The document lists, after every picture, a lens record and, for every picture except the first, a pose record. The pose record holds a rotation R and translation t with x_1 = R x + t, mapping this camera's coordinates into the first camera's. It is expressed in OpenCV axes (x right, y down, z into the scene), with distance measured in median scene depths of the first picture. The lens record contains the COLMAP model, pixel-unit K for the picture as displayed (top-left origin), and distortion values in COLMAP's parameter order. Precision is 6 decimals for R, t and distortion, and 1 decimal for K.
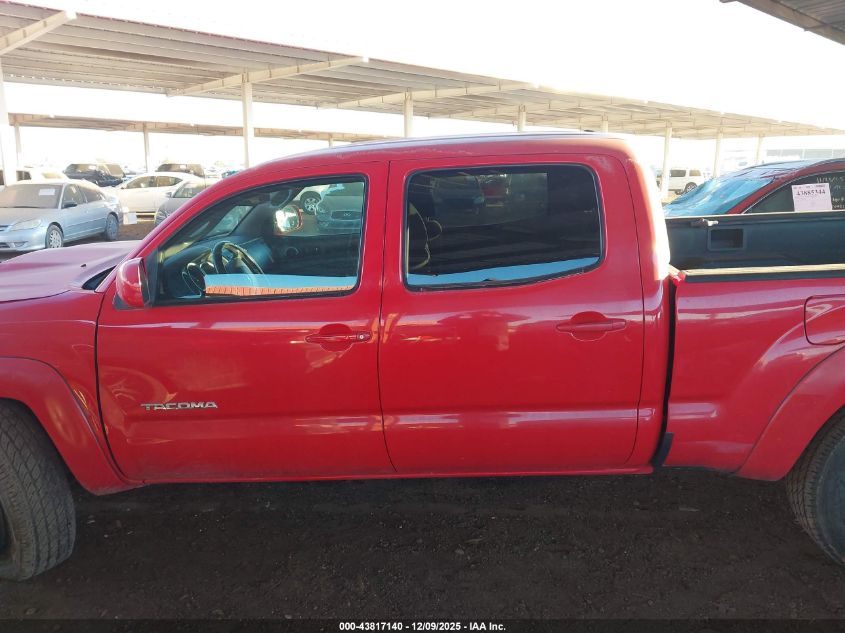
lens RADIAL K [[683.7, 0, 422.5], [0, 683.7, 316.5], [0, 0, 1]] dist [-0.007823, -0.005756]
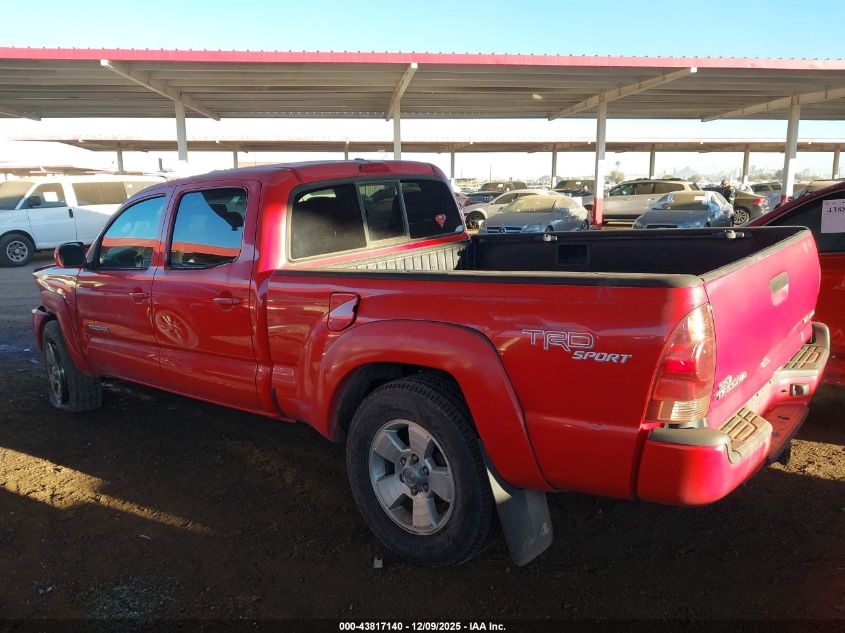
lens RADIAL K [[683.7, 0, 422.5], [0, 683.7, 316.5], [0, 0, 1]] dist [-0.007823, -0.005756]
pose [[0.788236, 0.099094, -0.607342, 0.194494], [-0.111299, 0.993630, 0.017671, -0.003776], [0.605225, 0.053668, 0.794244, 0.016931]]
